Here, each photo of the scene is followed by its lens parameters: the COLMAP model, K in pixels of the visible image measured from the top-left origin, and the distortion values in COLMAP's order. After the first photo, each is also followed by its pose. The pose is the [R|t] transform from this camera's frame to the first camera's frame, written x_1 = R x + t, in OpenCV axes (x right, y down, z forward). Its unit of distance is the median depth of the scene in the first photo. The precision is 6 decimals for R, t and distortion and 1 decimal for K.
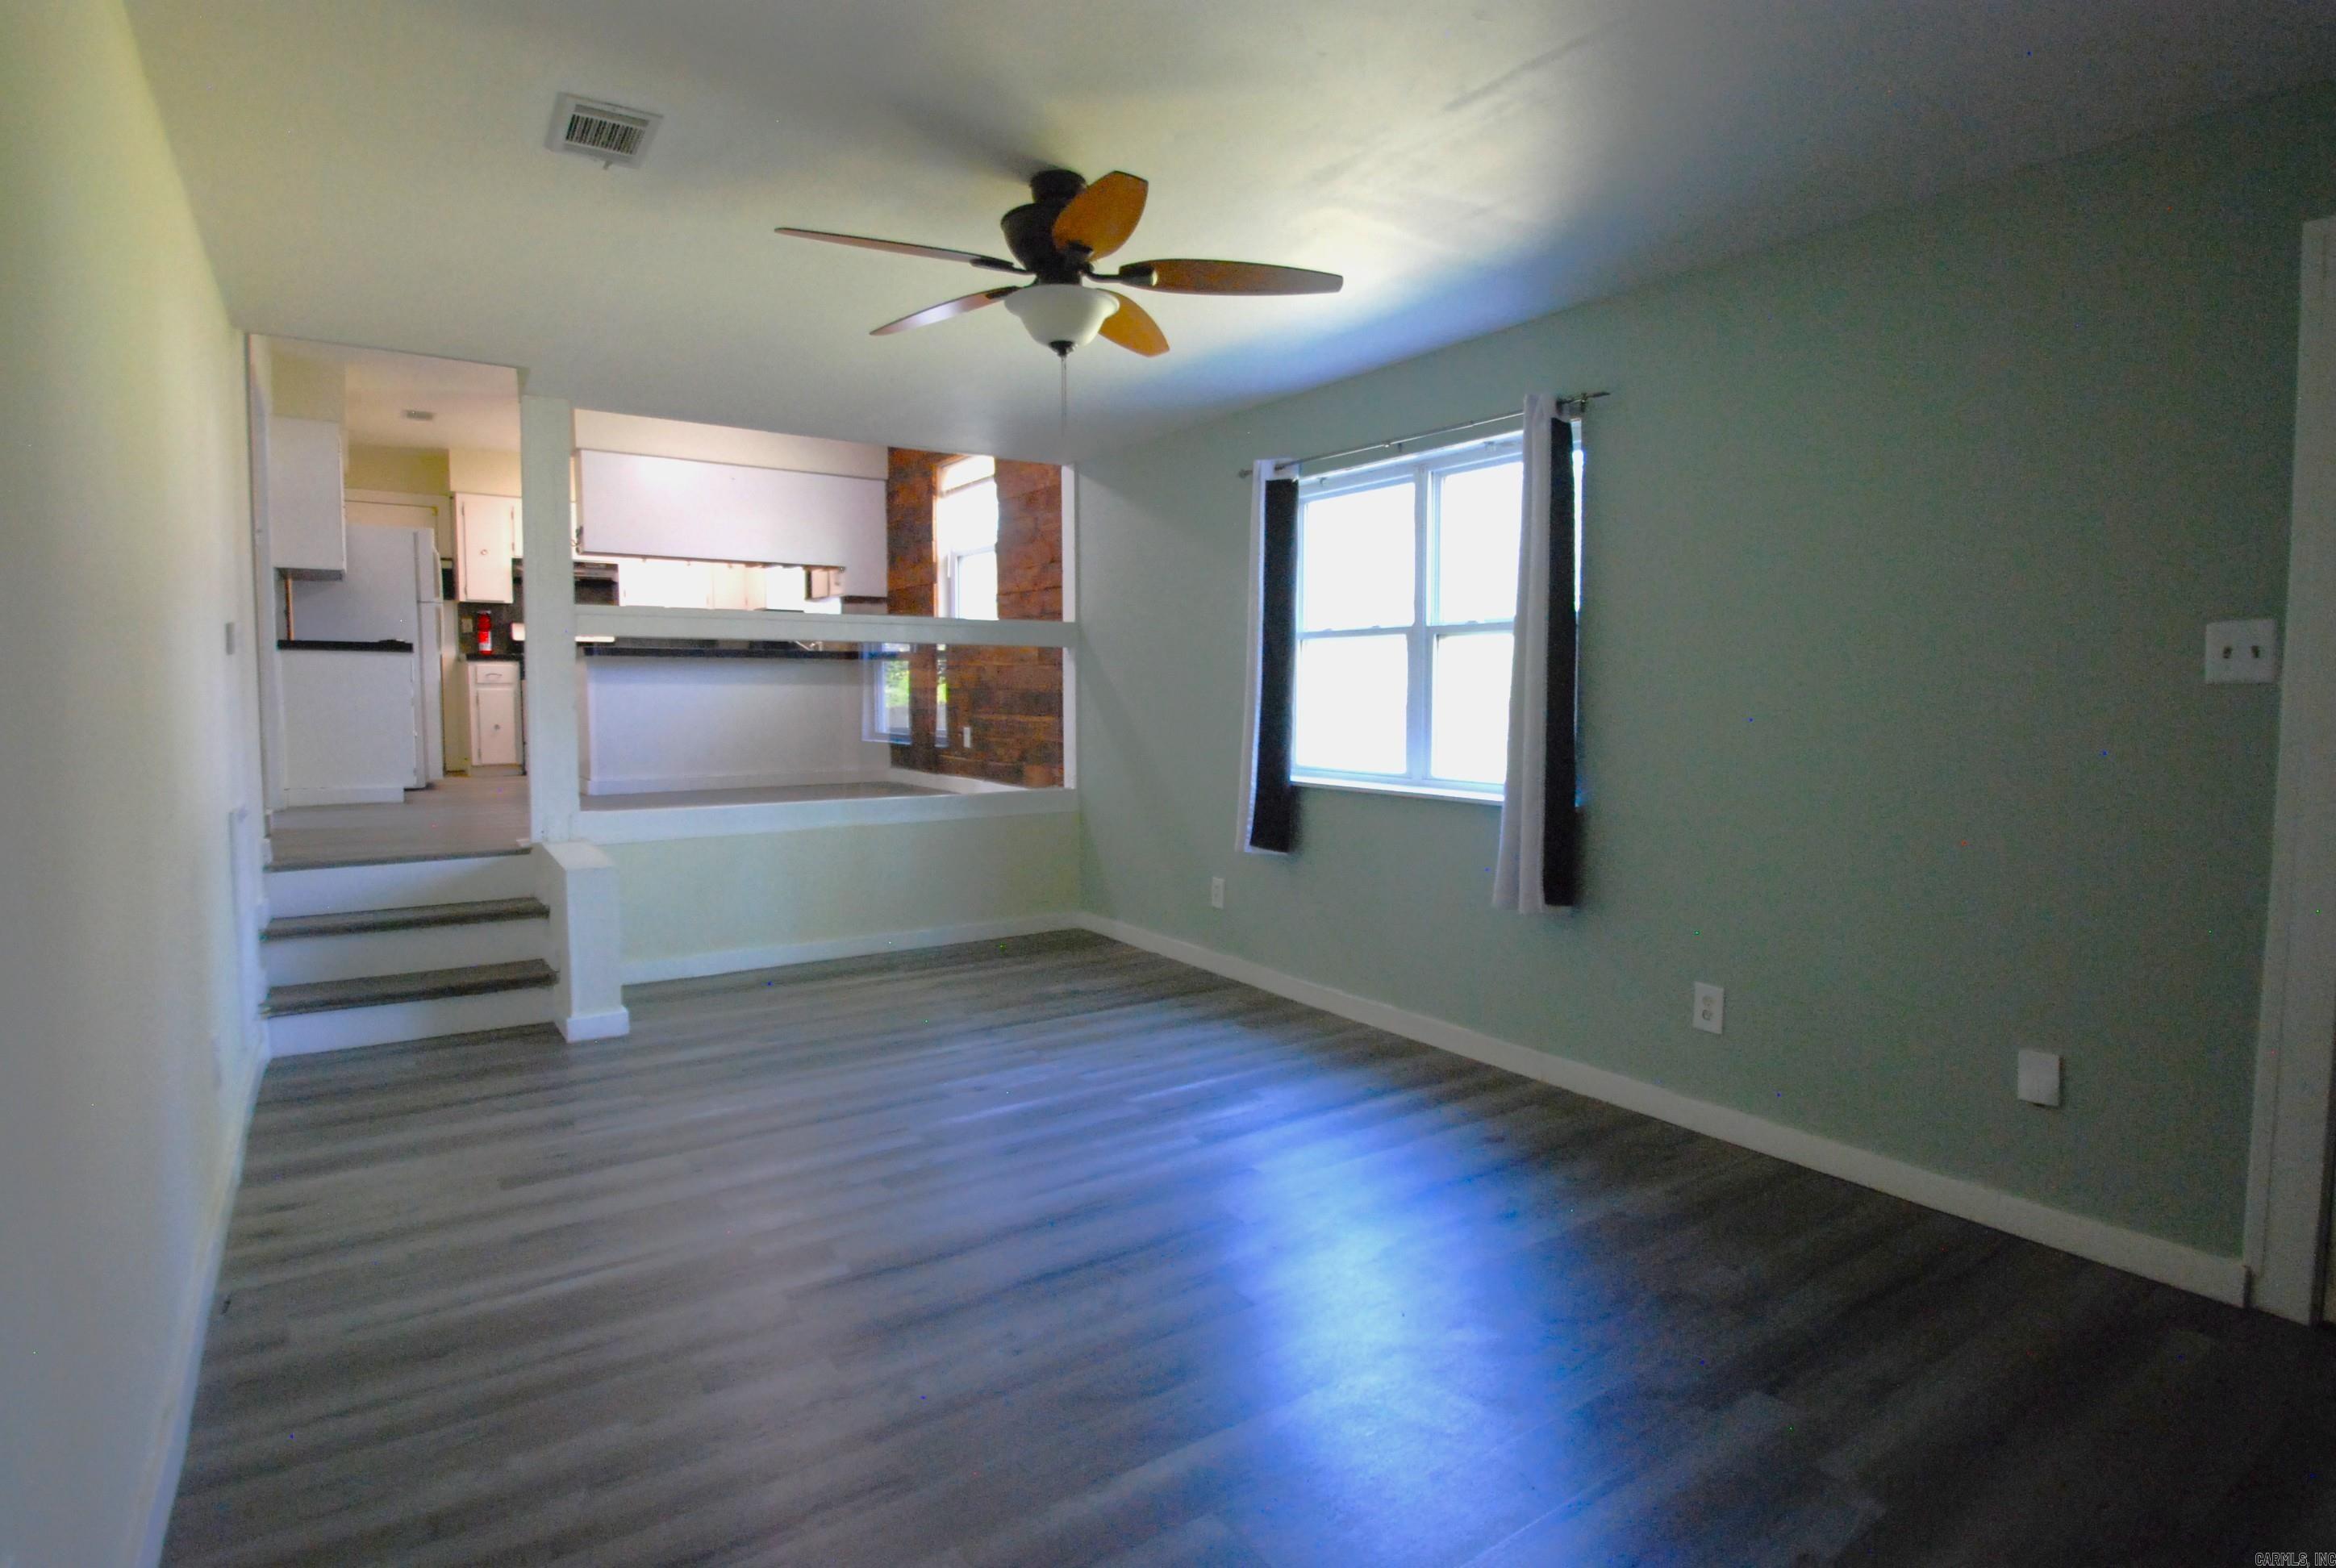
lens RADIAL K [[1191.4, 0, 1175.0], [0, 1191.4, 772.1], [0, 0, 1]] dist [-0.002416, -0.015065]
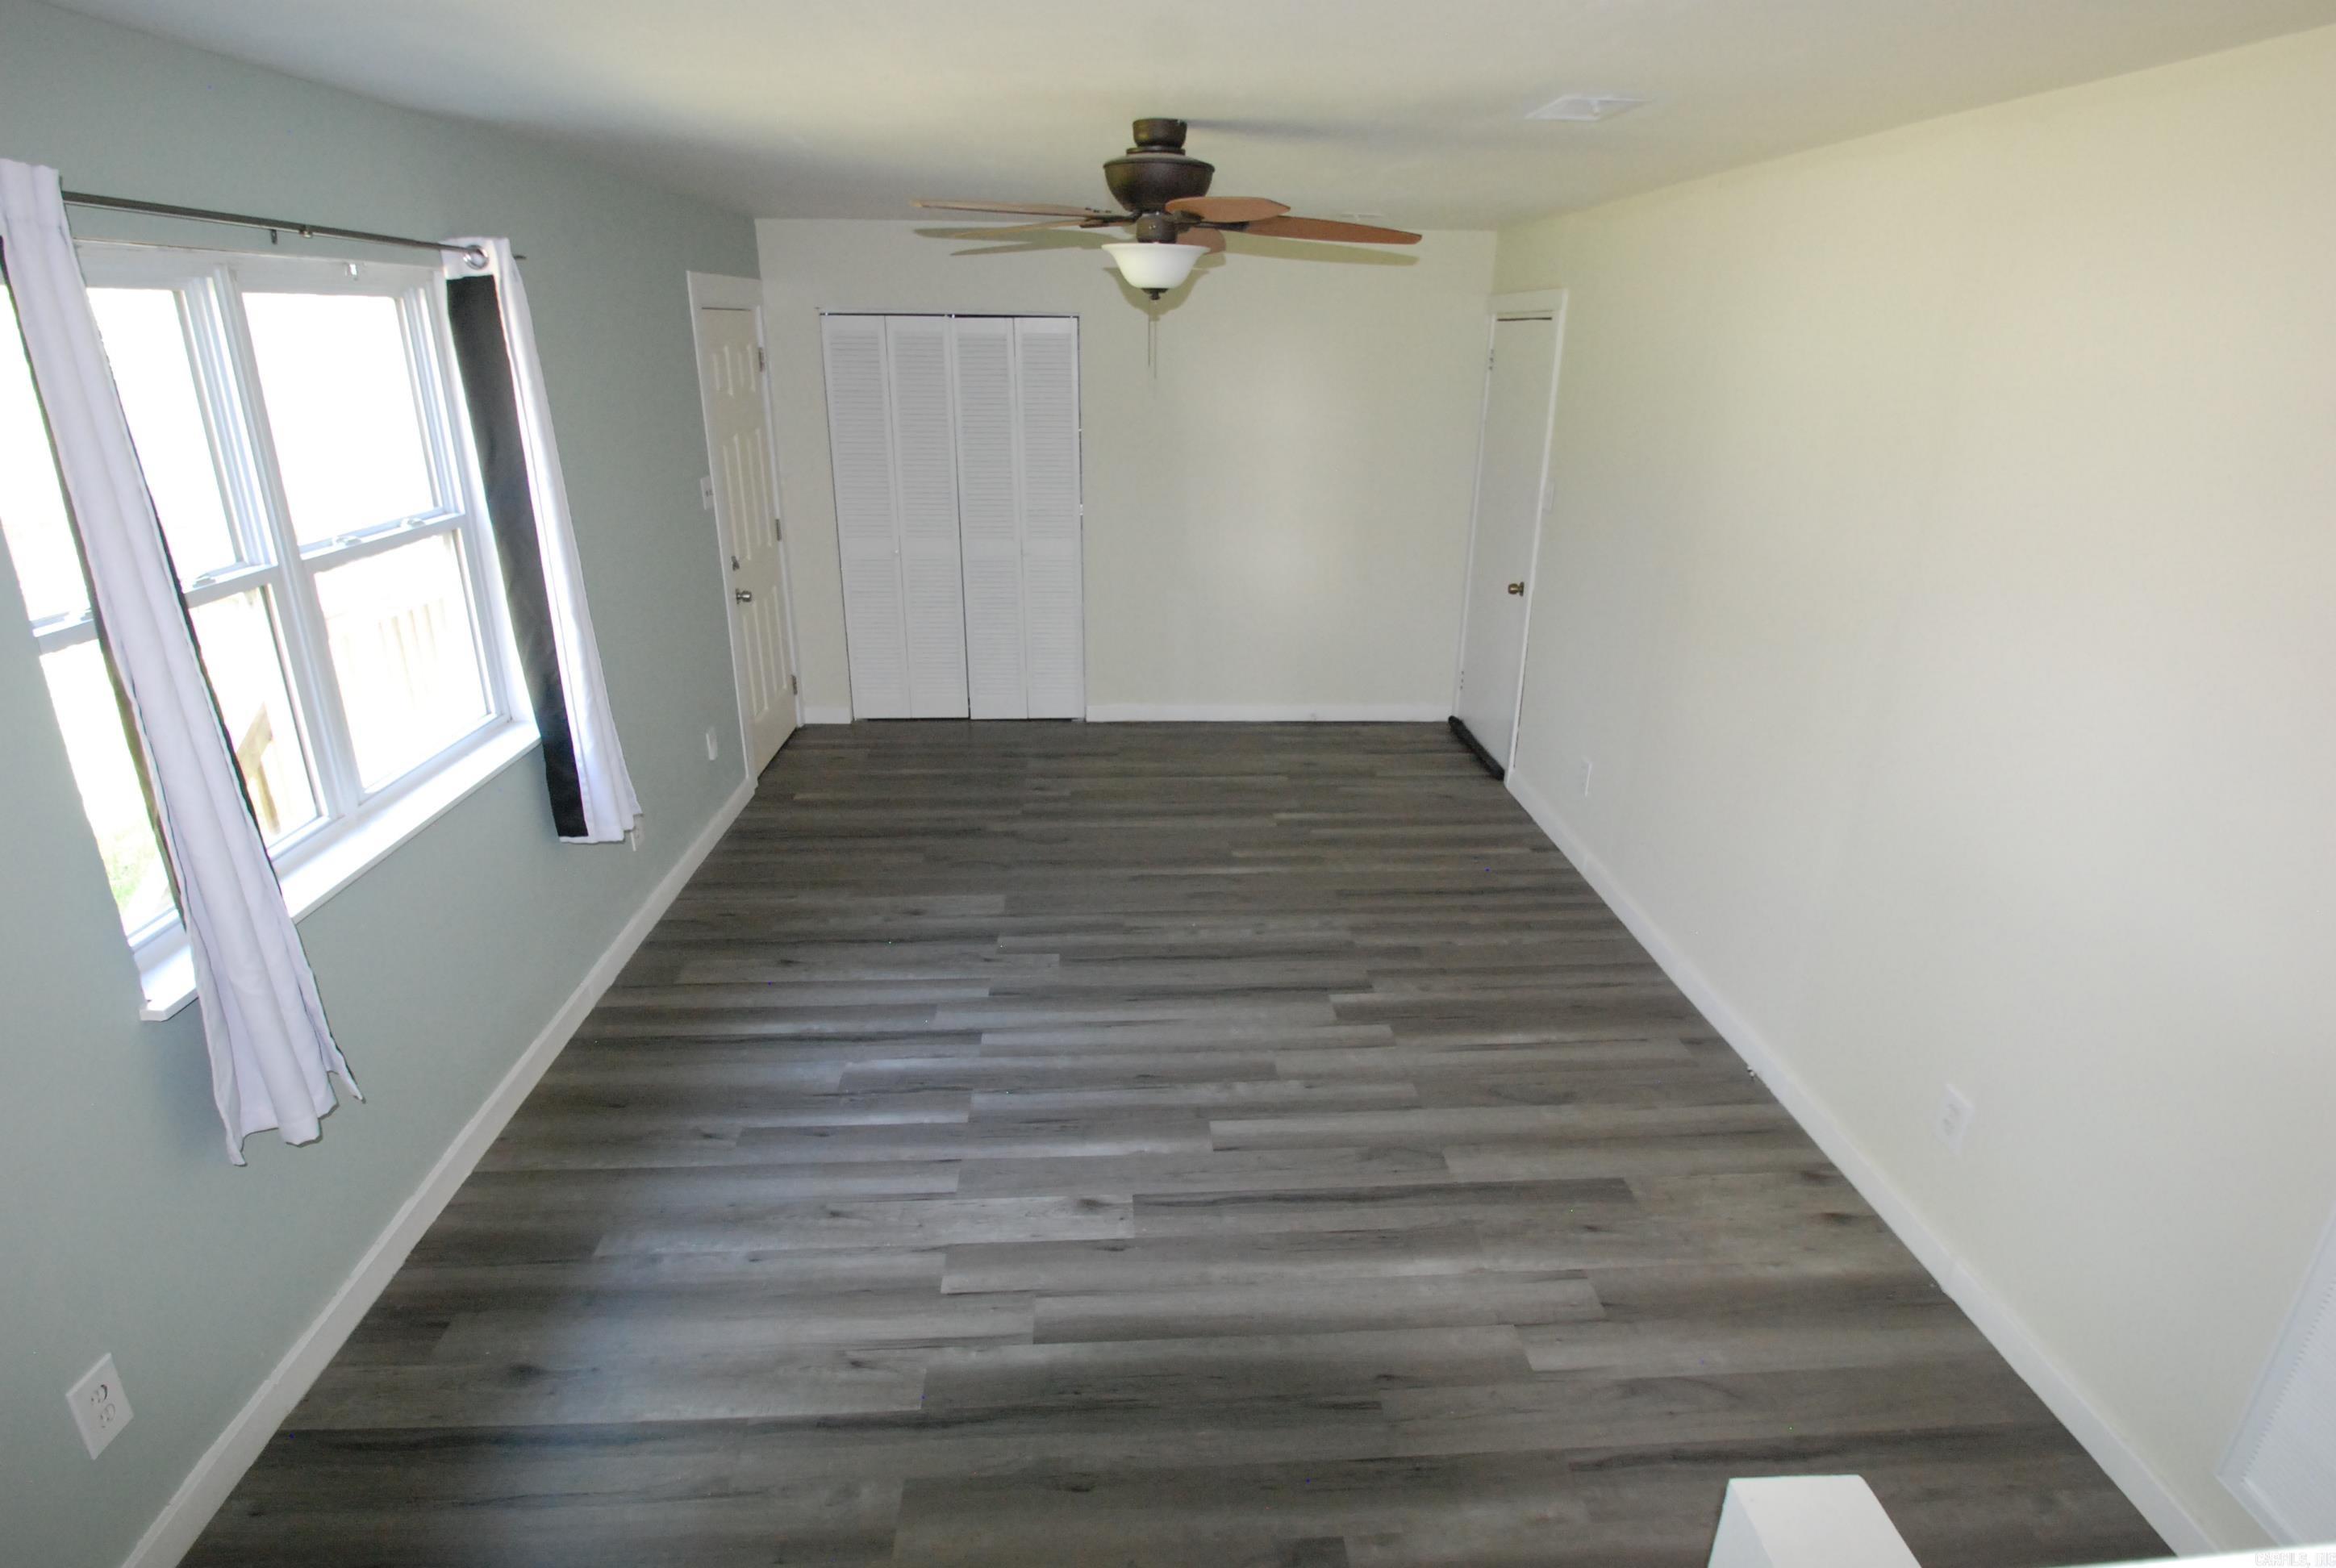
lens RADIAL K [[1191.4, 0, 1175.0], [0, 1191.4, 772.1], [0, 0, 1]] dist [-0.002416, -0.015065]
pose [[-0.855285, -0.189944, 0.482088, -0.476861], [0.022625, 0.915811, 0.400972, -0.263653], [-0.517664, 0.353852, -0.778982, 1.333456]]
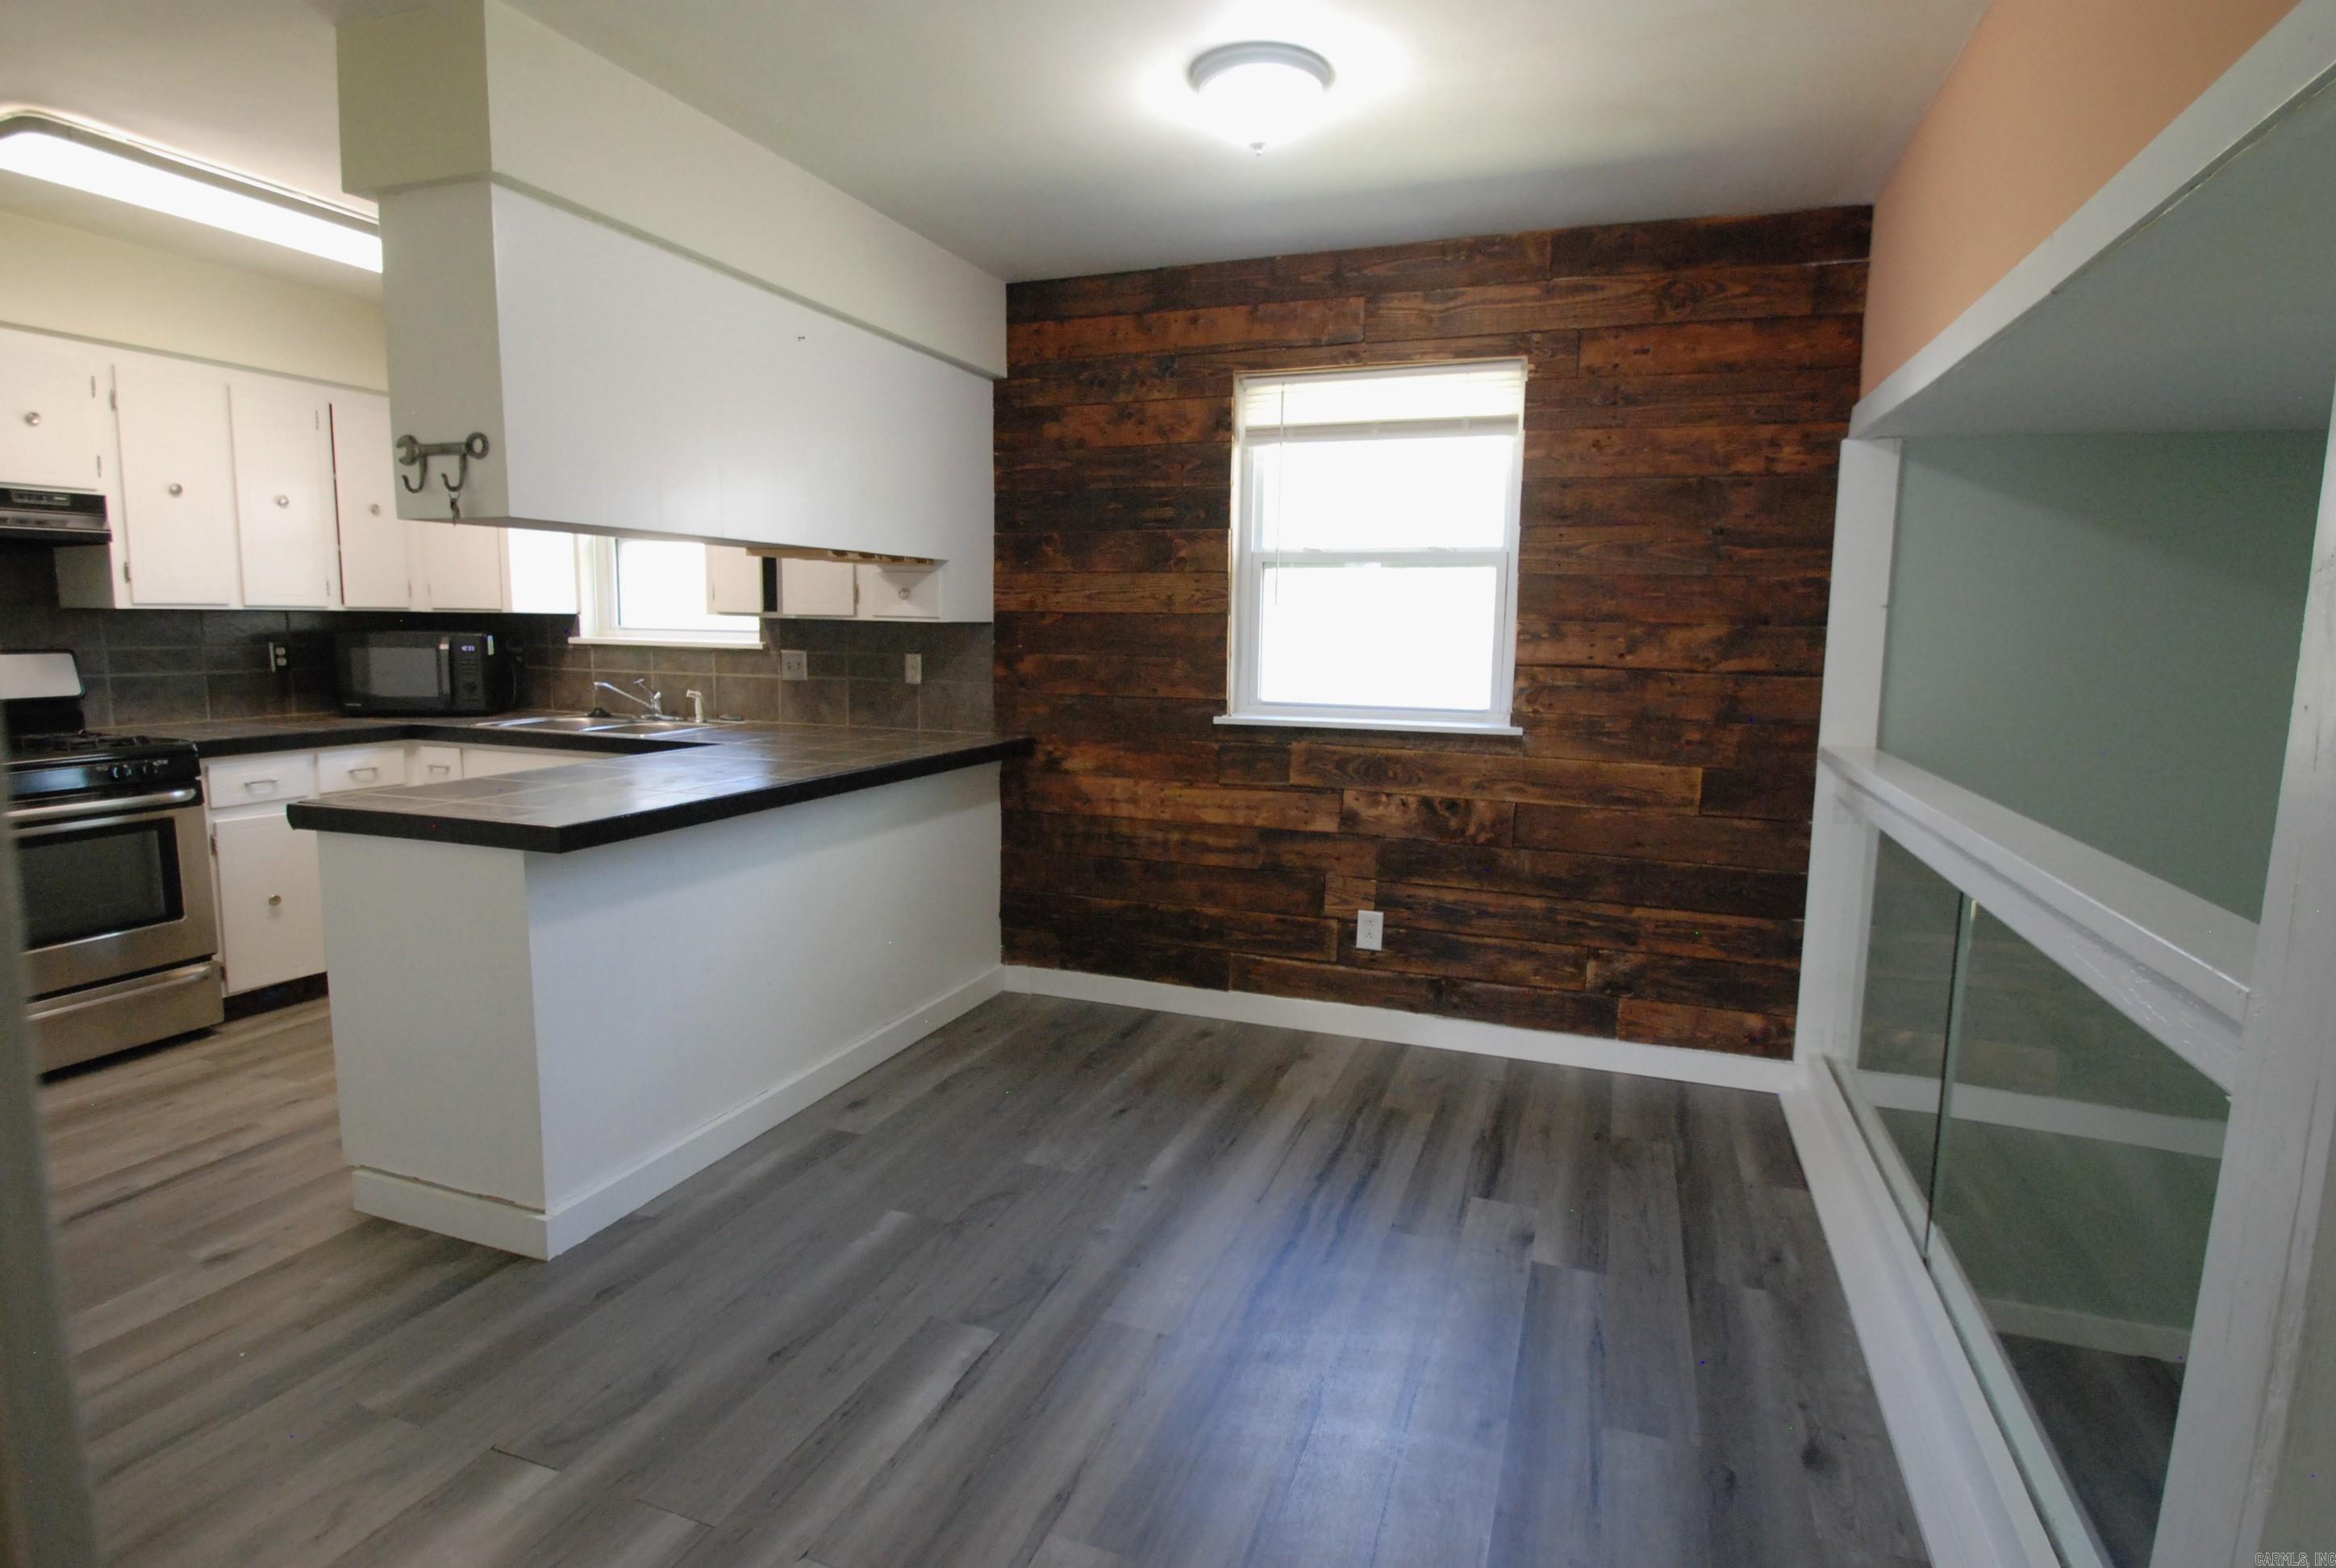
lens RADIAL K [[1191.4, 0, 1175.0], [0, 1191.4, 772.1], [0, 0, 1]] dist [-0.002416, -0.015065]
pose [[0.815705, -0.062277, 0.575106, -0.955934], [0.026770, 0.997187, 0.070015, -0.242128], [-0.577848, -0.041716, 0.815077, 1.141556]]
